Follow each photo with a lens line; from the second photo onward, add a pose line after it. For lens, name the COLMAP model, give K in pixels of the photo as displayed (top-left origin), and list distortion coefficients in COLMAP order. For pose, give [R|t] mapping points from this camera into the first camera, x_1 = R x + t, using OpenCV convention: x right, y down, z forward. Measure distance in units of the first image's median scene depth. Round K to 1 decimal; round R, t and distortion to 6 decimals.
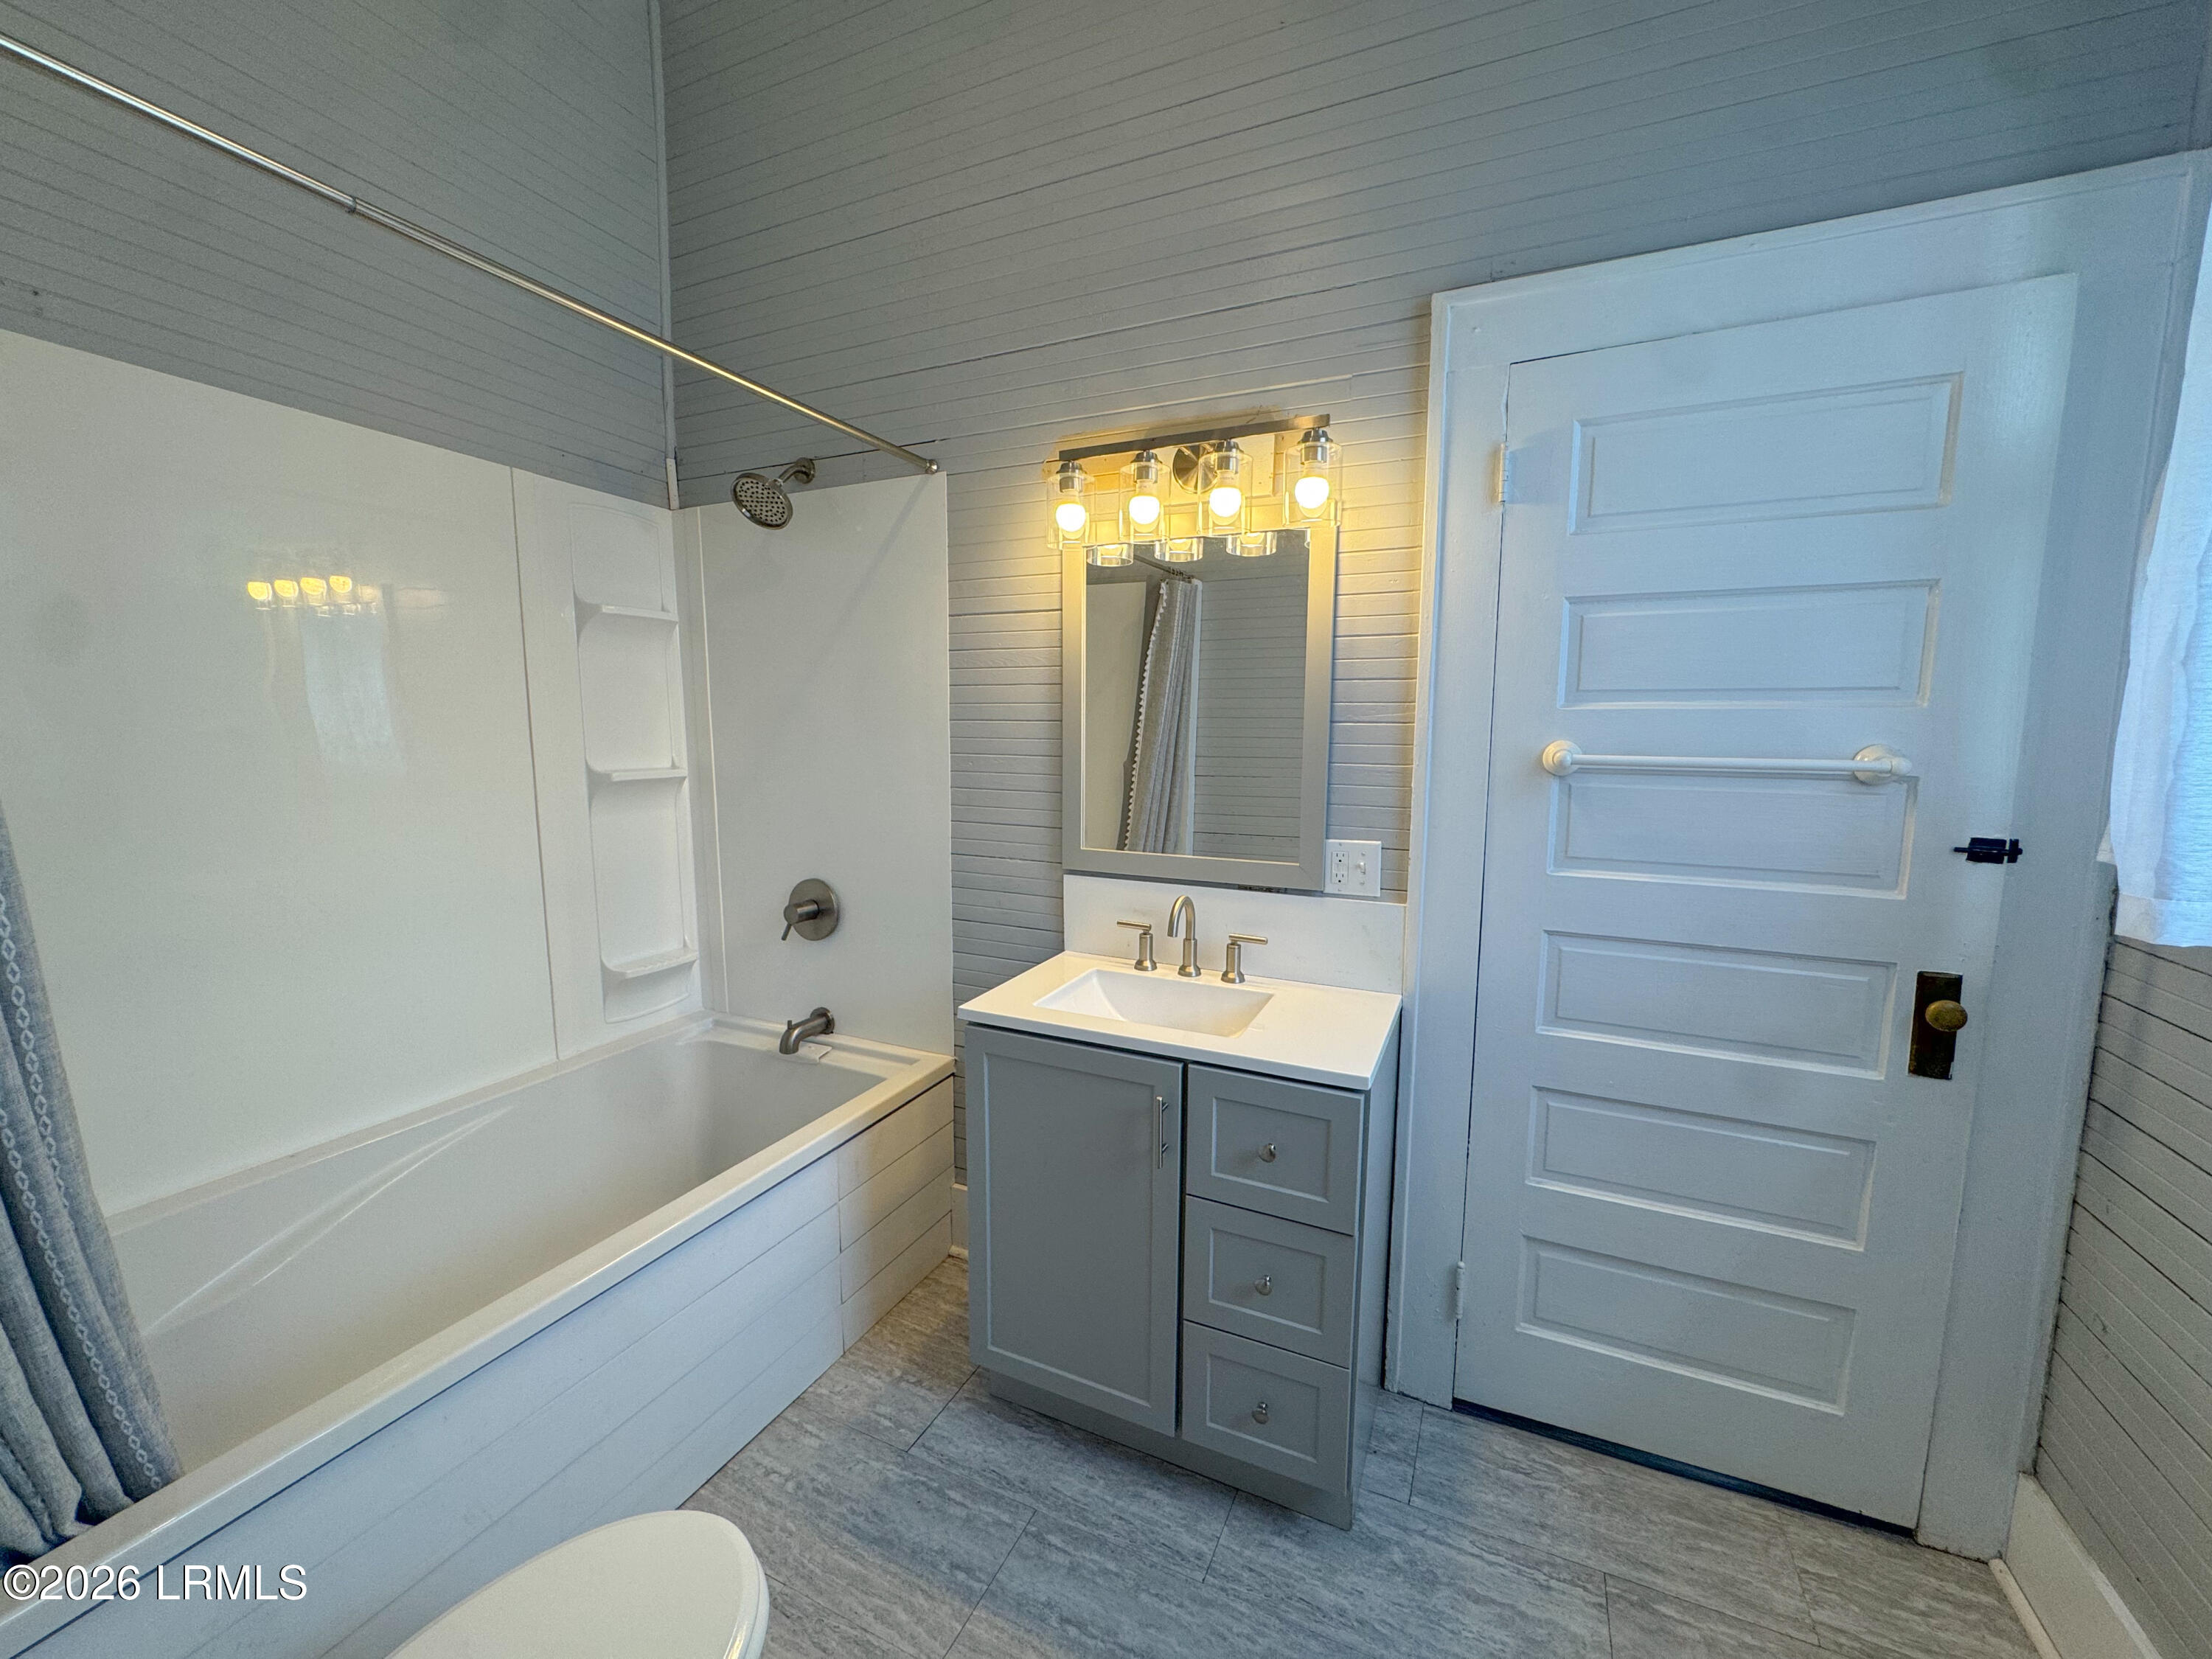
lens RADIAL K [[881.7, 0, 1101.3], [0, 881.7, 825.5], [0, 0, 1]] dist [-0.004002, 0.000435]
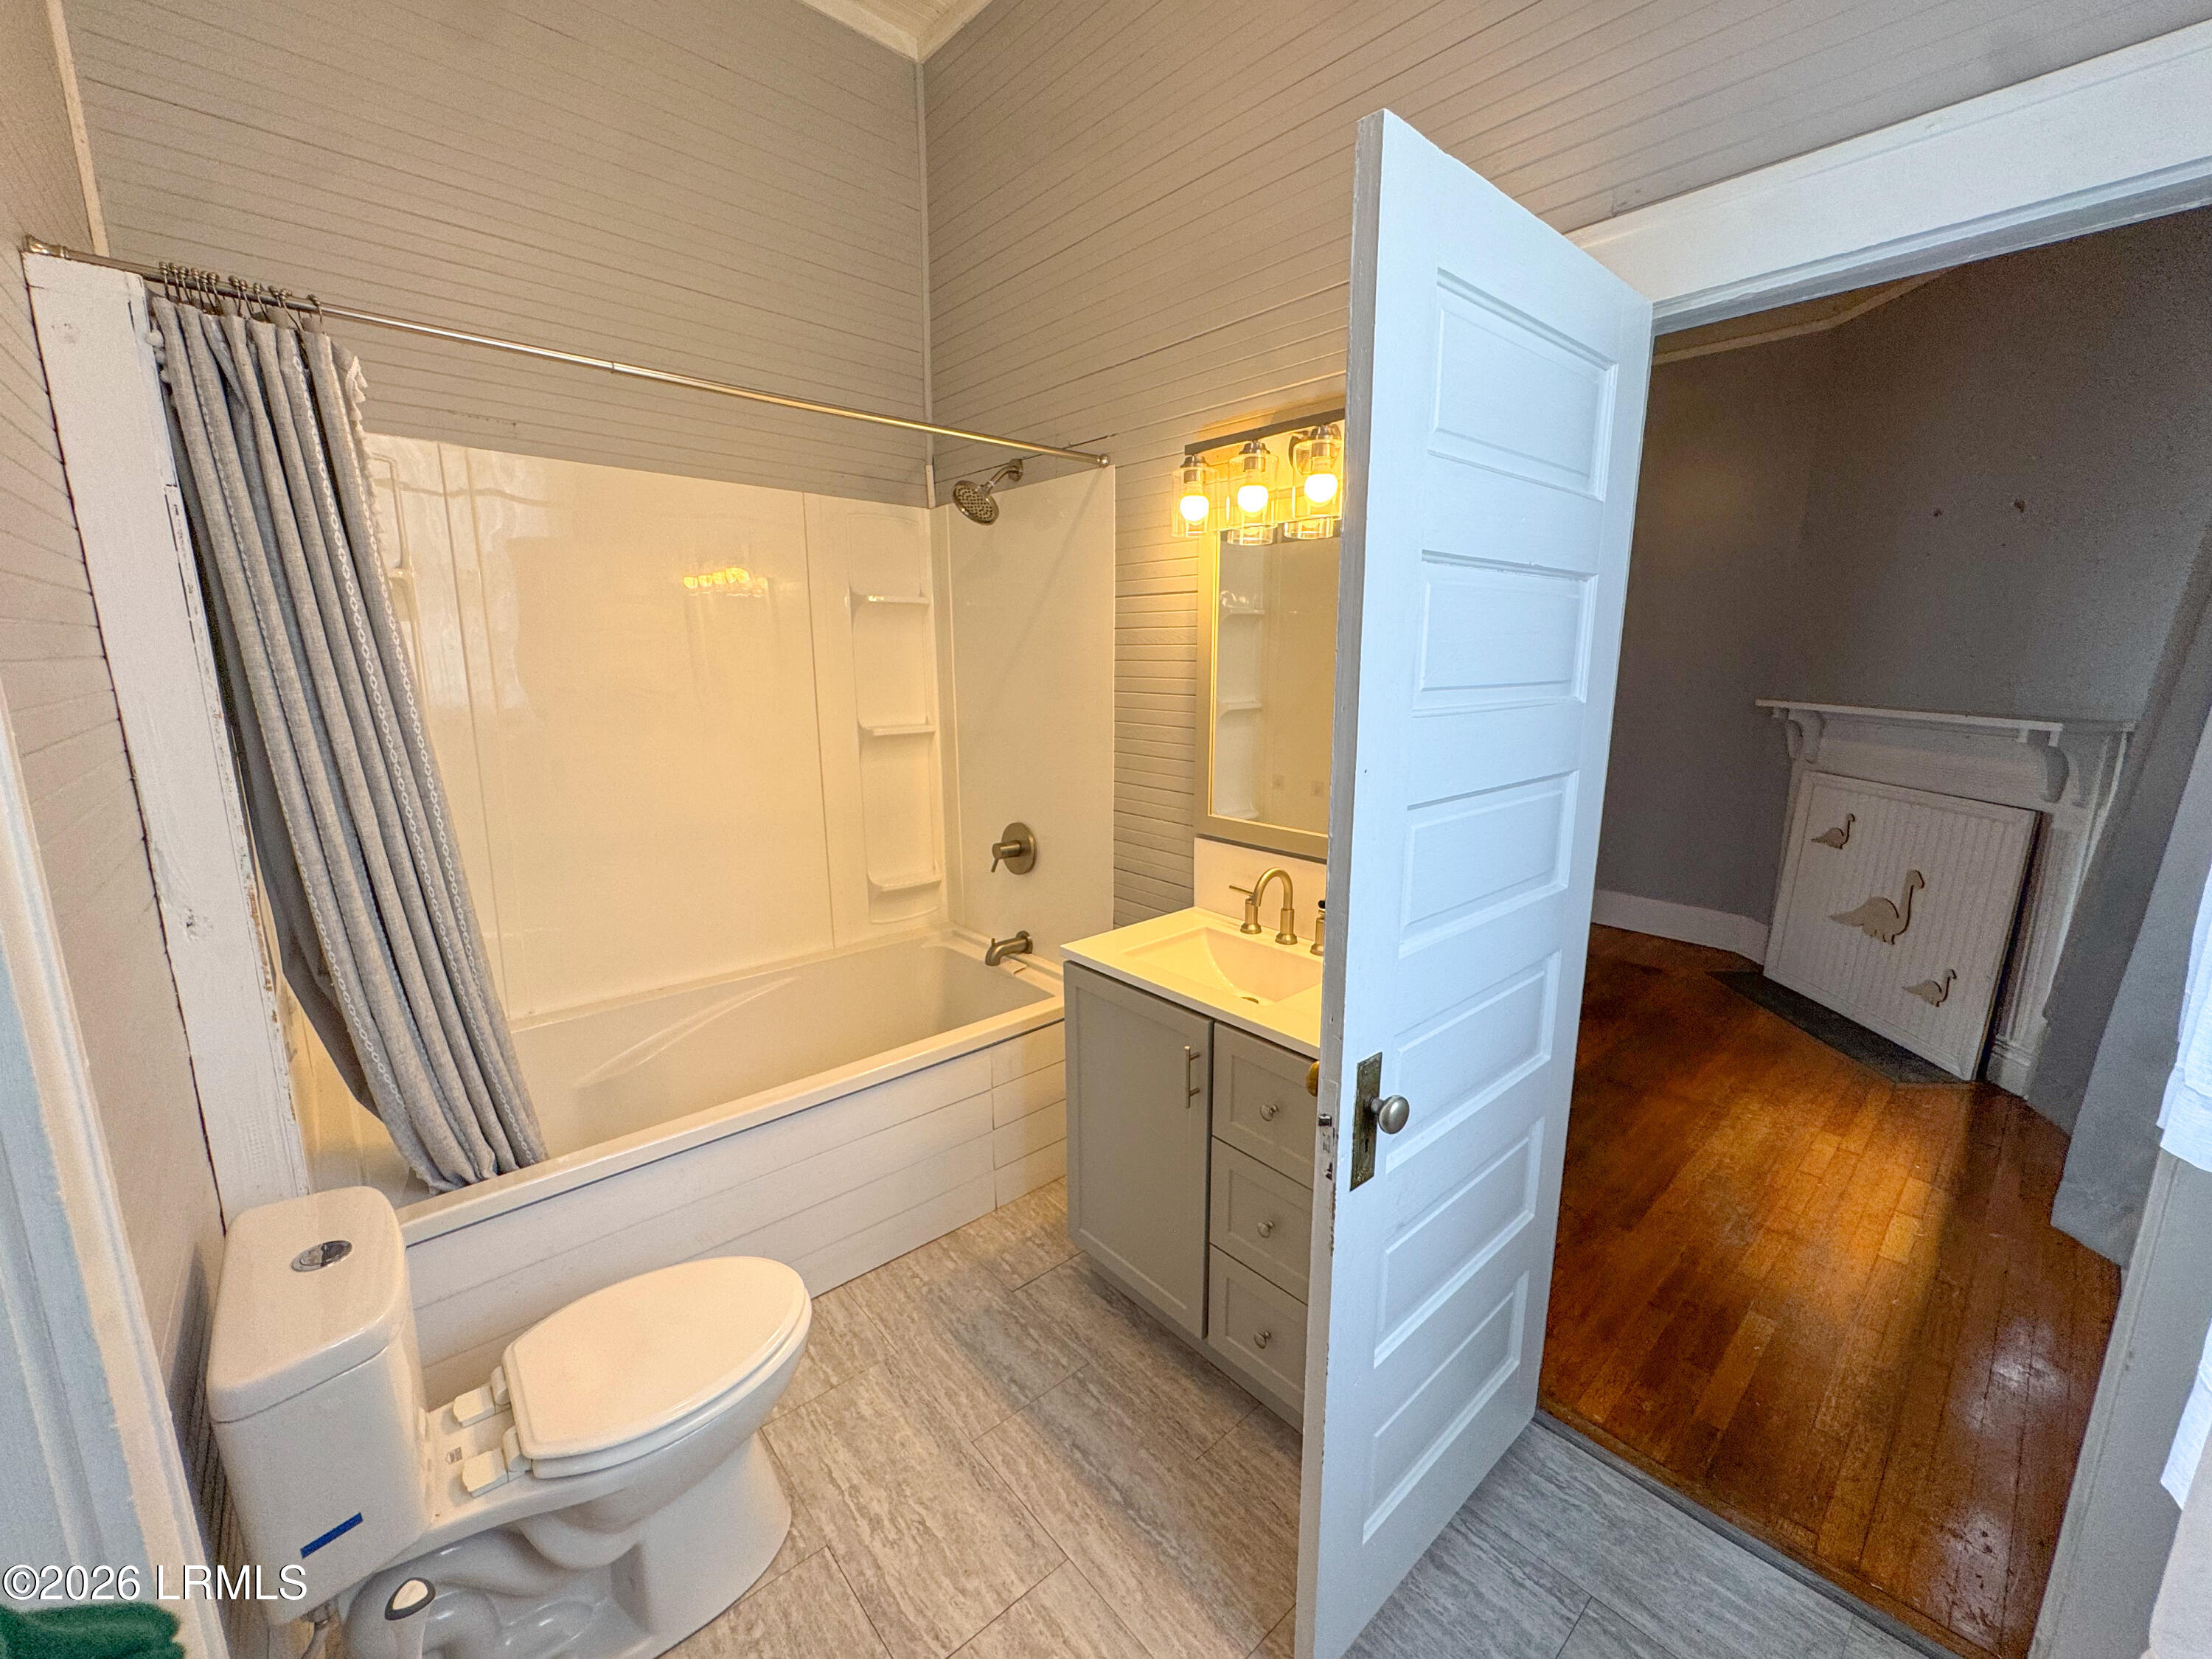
lens RADIAL K [[881.7, 0, 1101.0], [0, 881.7, 826.1], [0, 0, 1]] dist [-0.004002, 0.000435]
pose [[0.916696, 0.070666, -0.393287, 0.313029], [-0.040232, 0.995559, 0.085108, -0.052454], [0.397555, -0.062196, 0.915468, -0.048625]]
